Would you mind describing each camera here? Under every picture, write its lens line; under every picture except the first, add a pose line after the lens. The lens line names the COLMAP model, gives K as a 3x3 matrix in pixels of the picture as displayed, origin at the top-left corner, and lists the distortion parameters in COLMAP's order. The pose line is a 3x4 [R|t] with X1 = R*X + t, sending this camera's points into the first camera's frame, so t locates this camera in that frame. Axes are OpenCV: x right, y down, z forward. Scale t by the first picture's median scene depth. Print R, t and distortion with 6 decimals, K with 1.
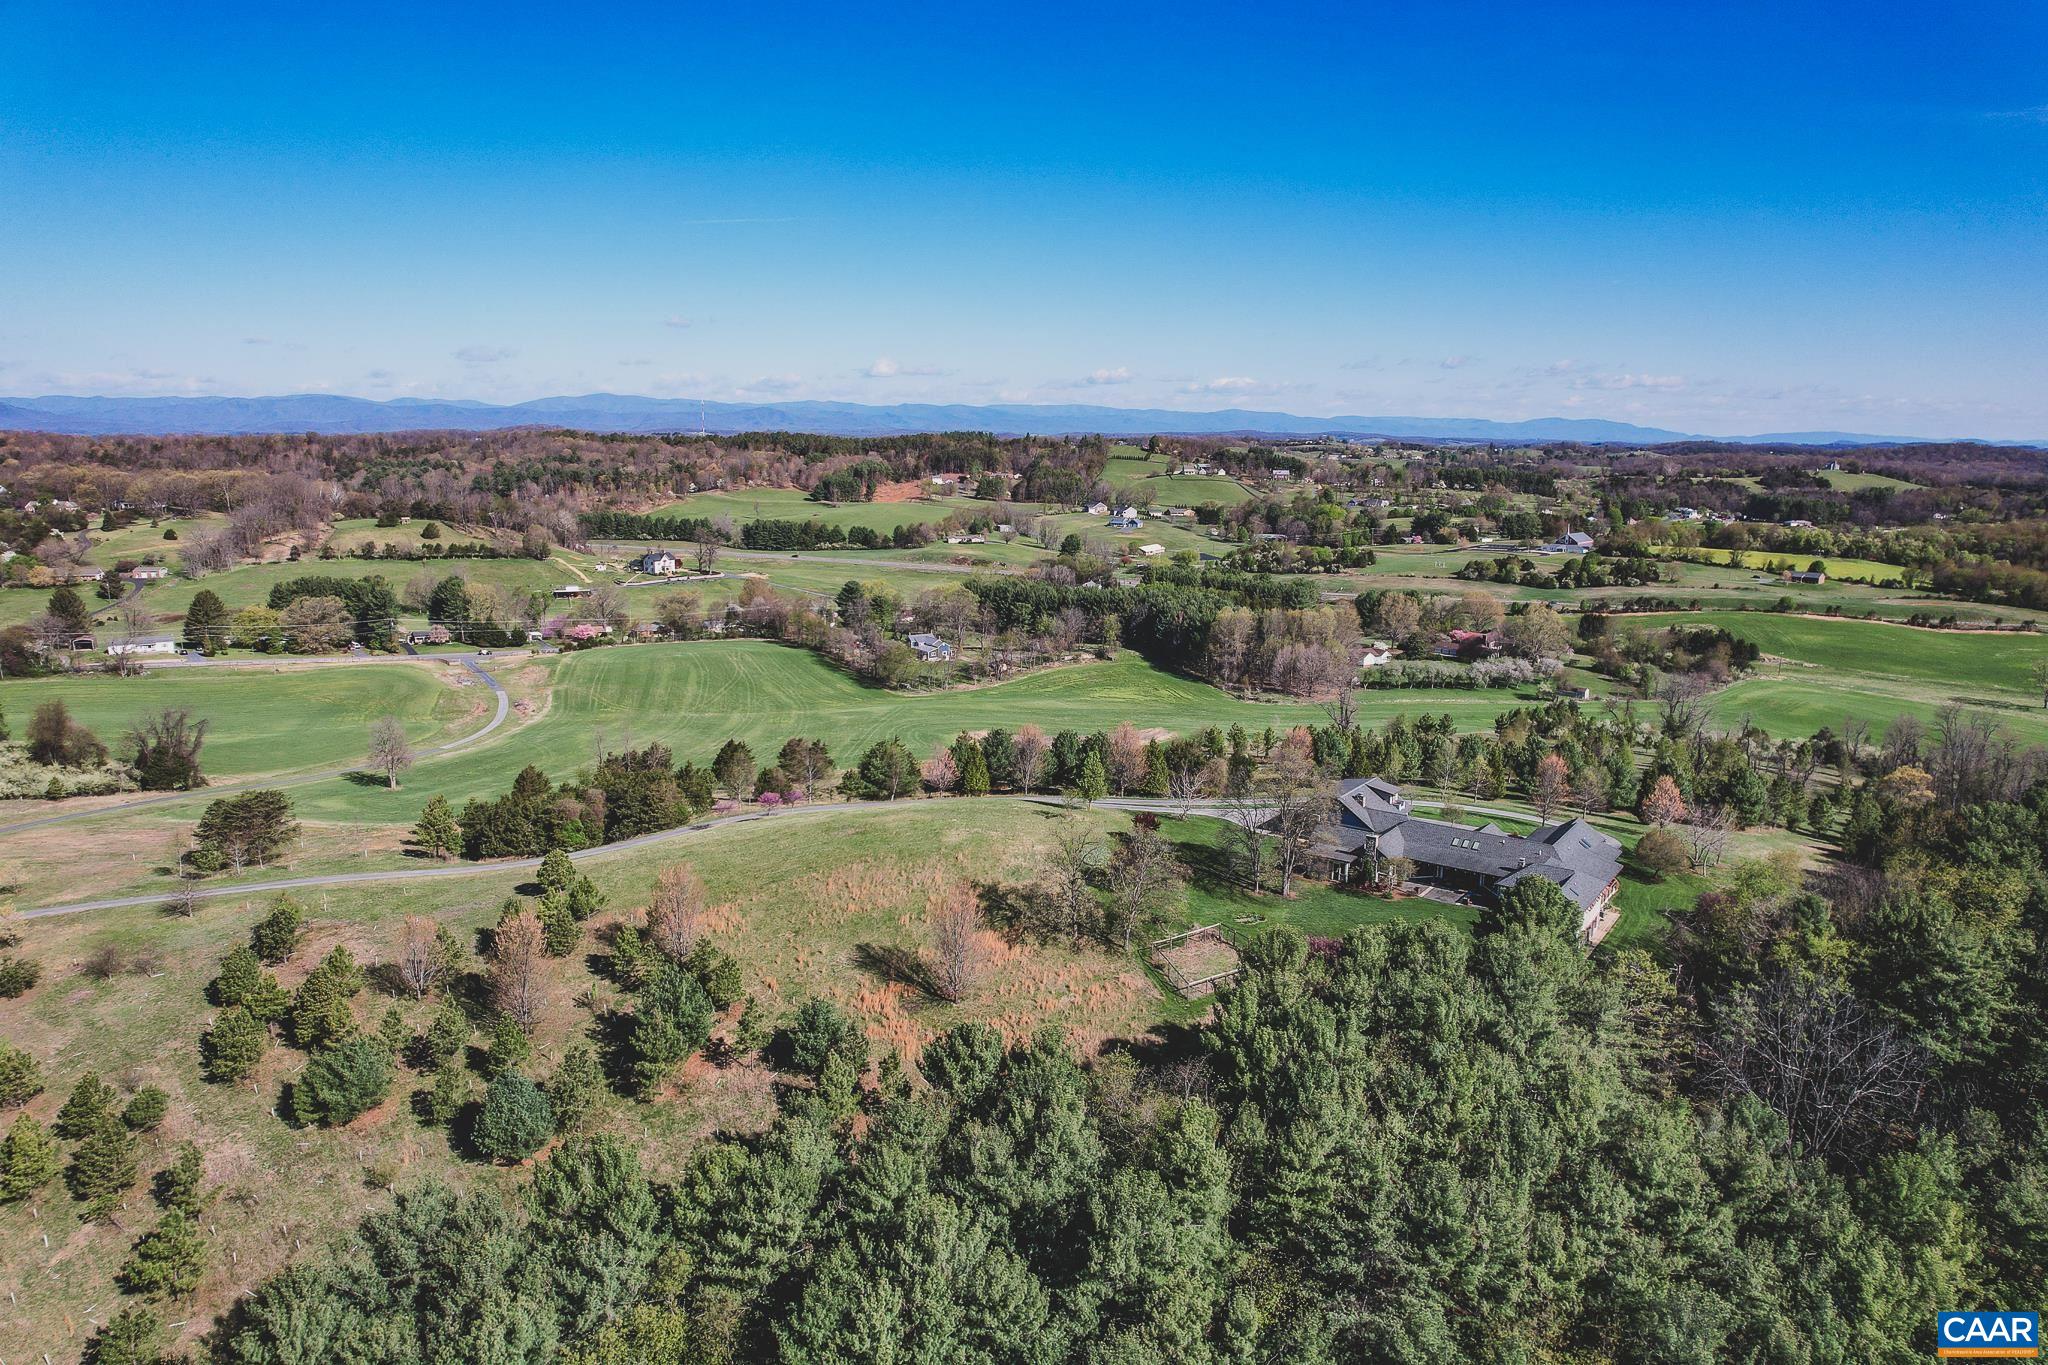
lens RADIAL K [[1308.9, 0, 1025.4], [0, 1308.9, 693.0], [0, 0, 1]] dist [-0.069034, 0.053314]
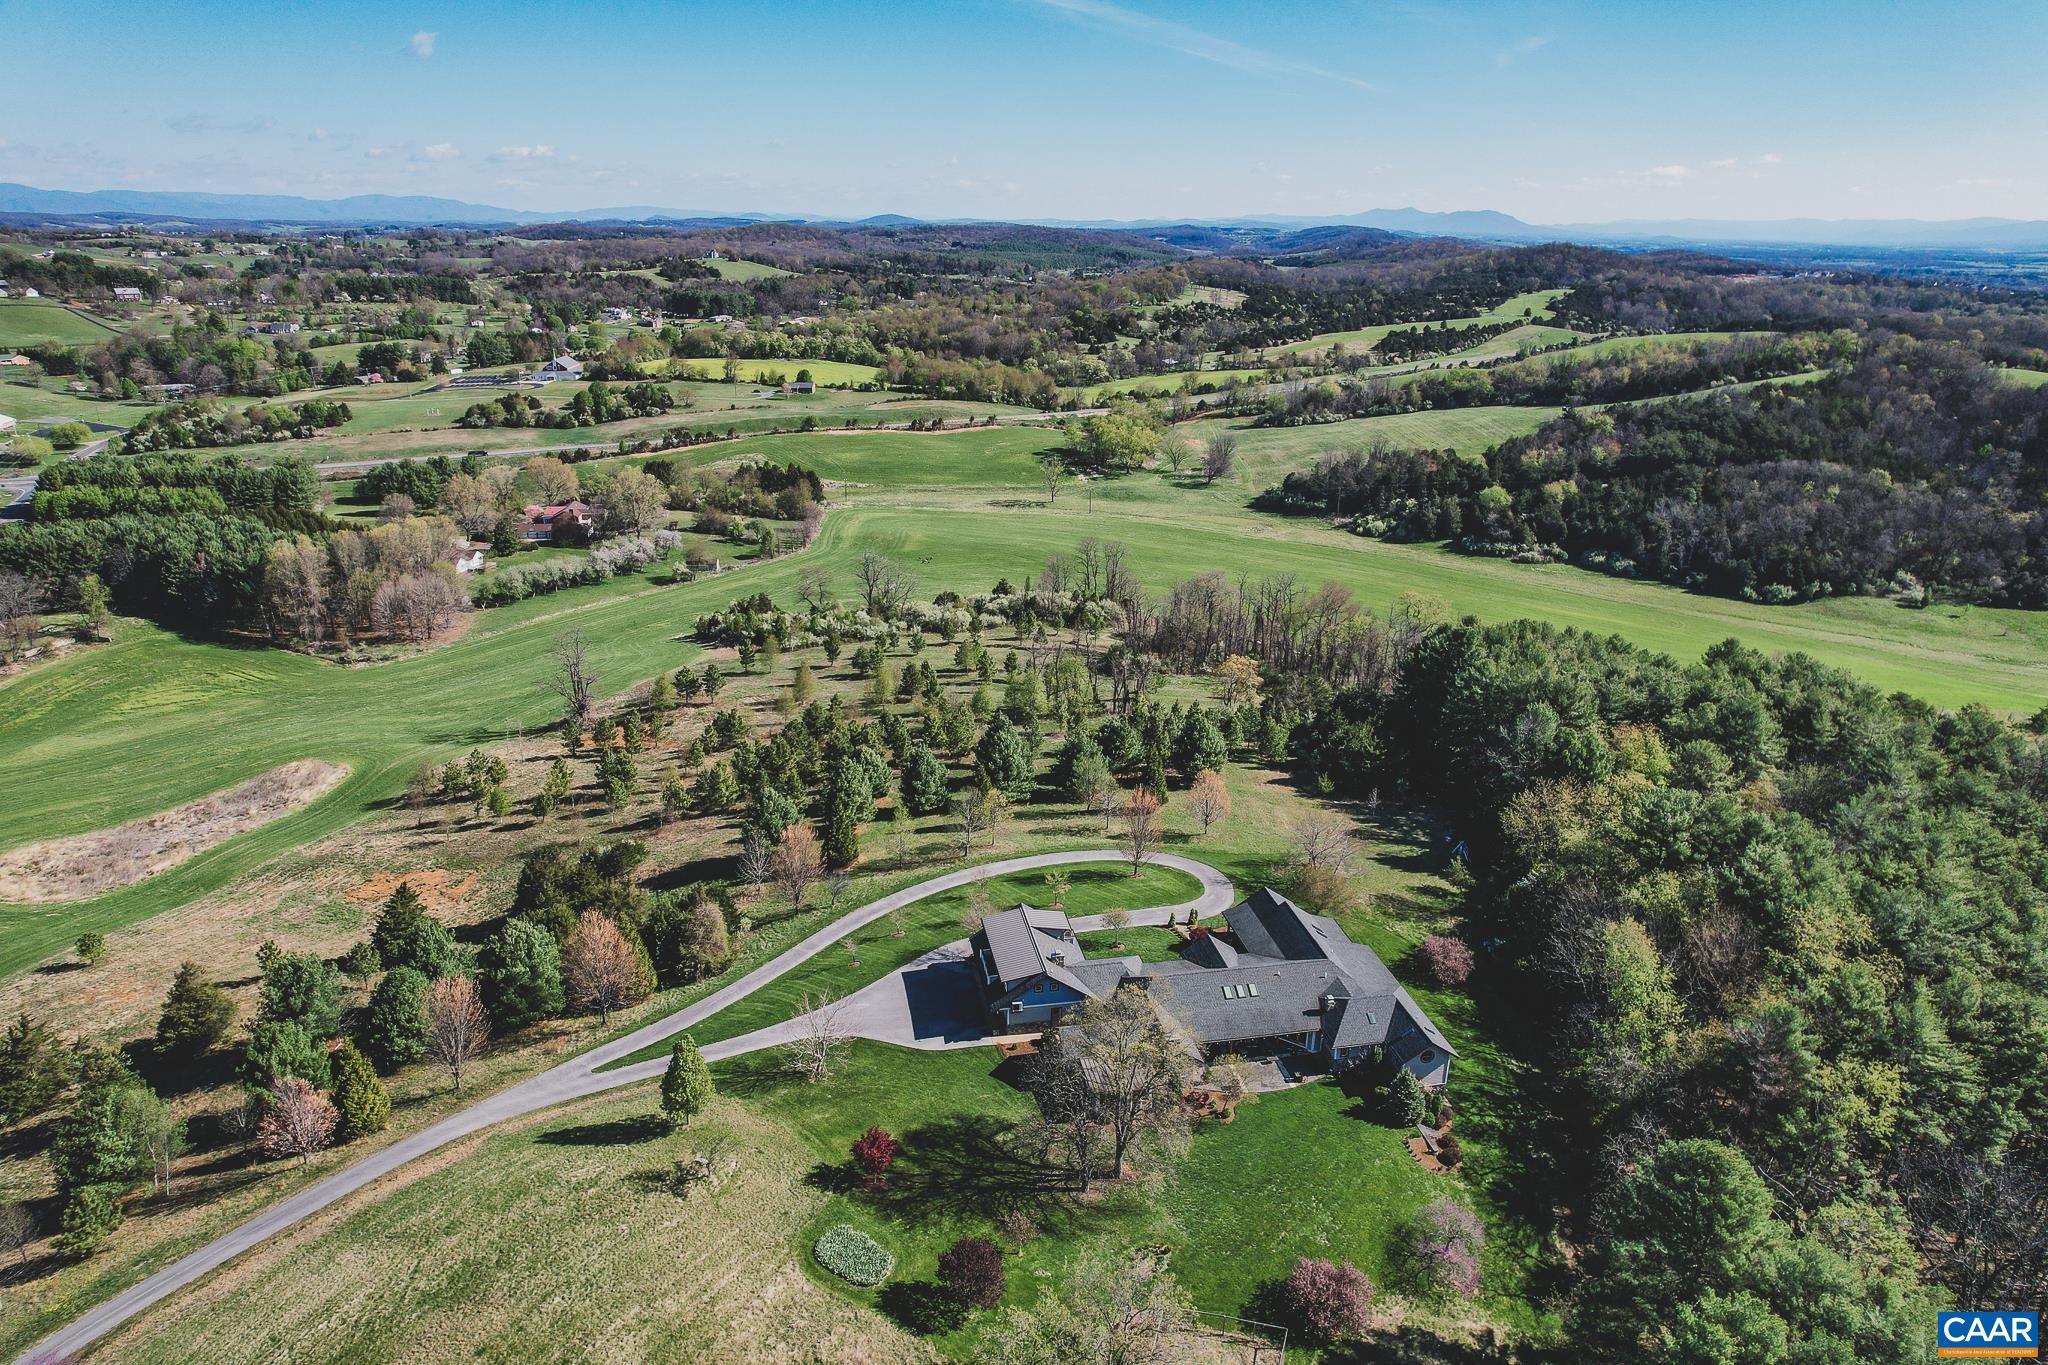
lens RADIAL K [[1307.9, 0, 1024.7], [0, 1307.9, 701.3], [0, 0, 1]] dist [-0.079268, 0.073747]
pose [[0.680244, -0.256211, 0.686749, -0.053369], [0.138063, 0.964936, 0.223241, -0.054673], [-0.719866, -0.057044, 0.691766, 0.129311]]
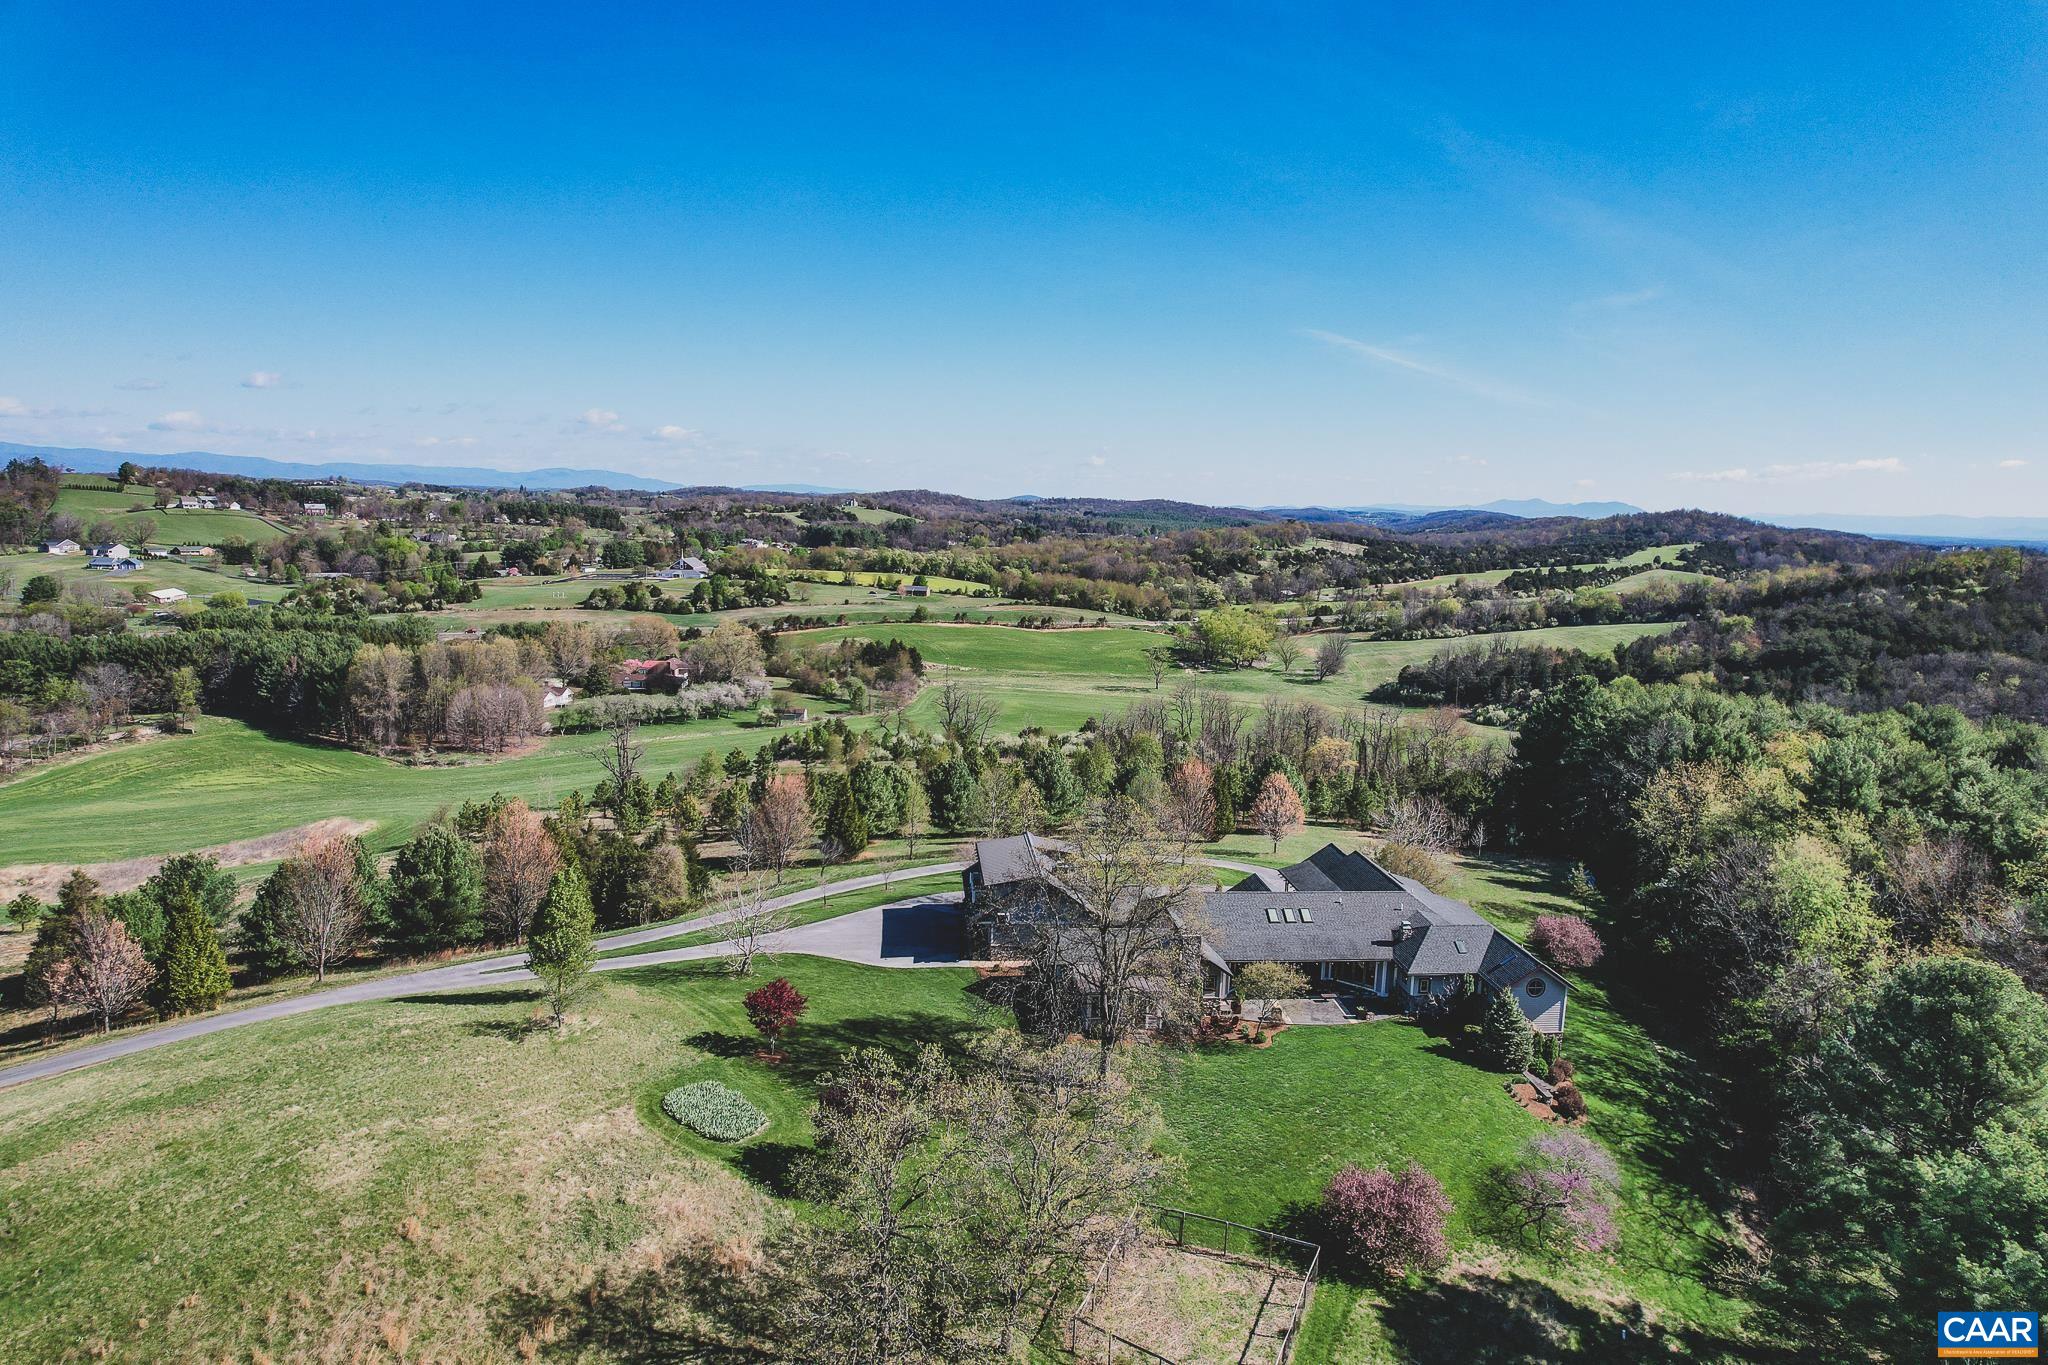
lens RADIAL K [[1307.9, 0, 1024.7], [0, 1307.9, 701.3], [0, 0, 1]] dist [-0.079268, 0.073747]
pose [[0.750260, -0.087627, 0.655310, -0.031551], [0.108264, 0.994082, 0.008976, -0.000244], [-0.652218, 0.064212, 0.755307, 0.140974]]
